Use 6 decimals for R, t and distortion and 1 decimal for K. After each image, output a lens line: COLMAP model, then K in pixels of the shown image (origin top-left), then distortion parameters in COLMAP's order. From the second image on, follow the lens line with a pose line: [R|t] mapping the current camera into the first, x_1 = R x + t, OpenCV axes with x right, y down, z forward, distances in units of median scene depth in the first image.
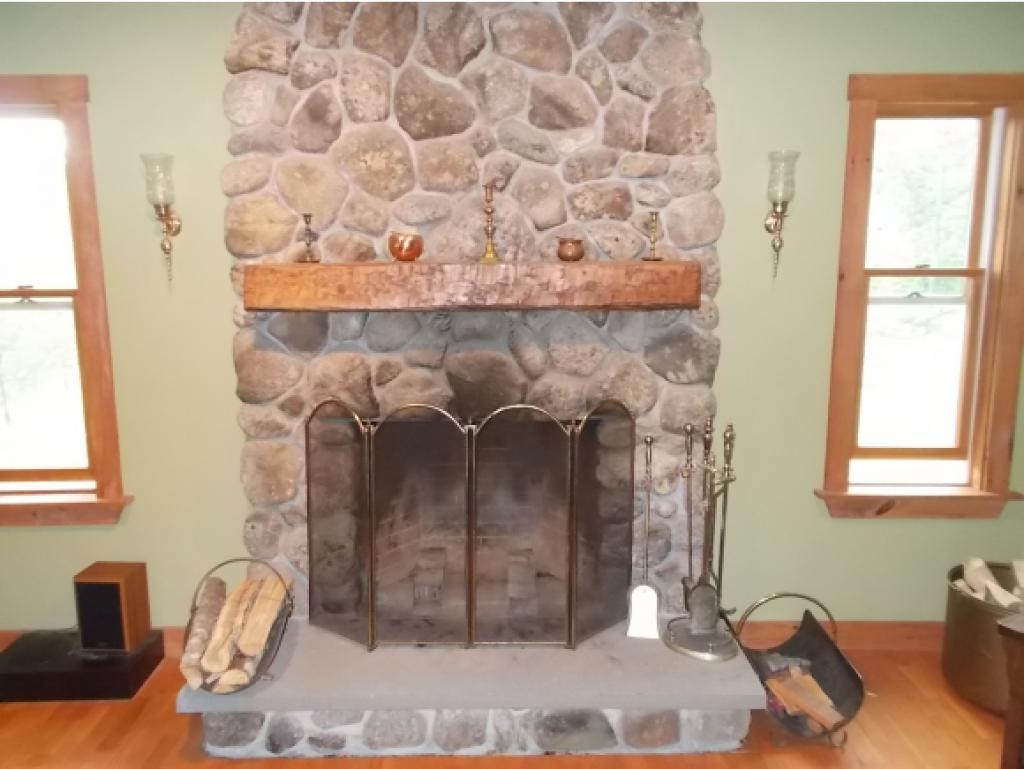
lens RADIAL K [[784.3, 0, 512.0], [0, 784.3, 384.5], [0, 0, 1]] dist [-0.001370, -0.004188]
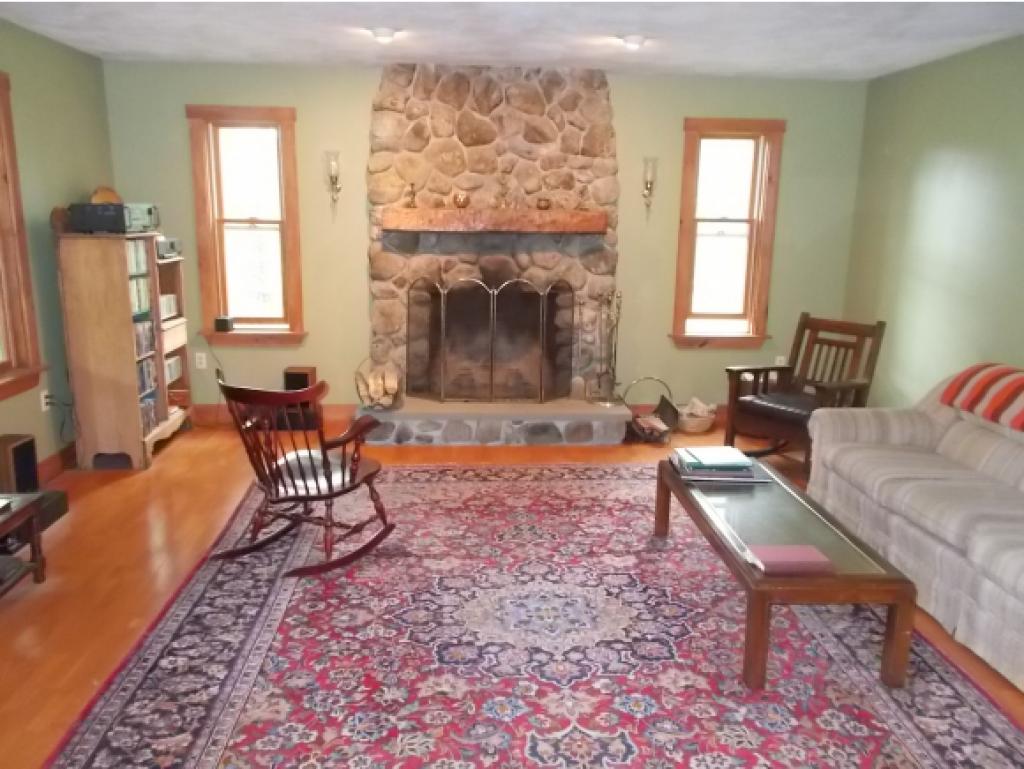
lens RADIAL K [[809.5, 0, 512.0], [0, 809.5, 384.5], [0, 0, 1]] dist [0.010184, 0.008599]
pose [[0.998558, 0.009379, 0.052862, -0.109548], [-0.011186, 0.999360, 0.033983, 0.217382], [-0.052509, -0.034526, 0.998023, -1.068362]]
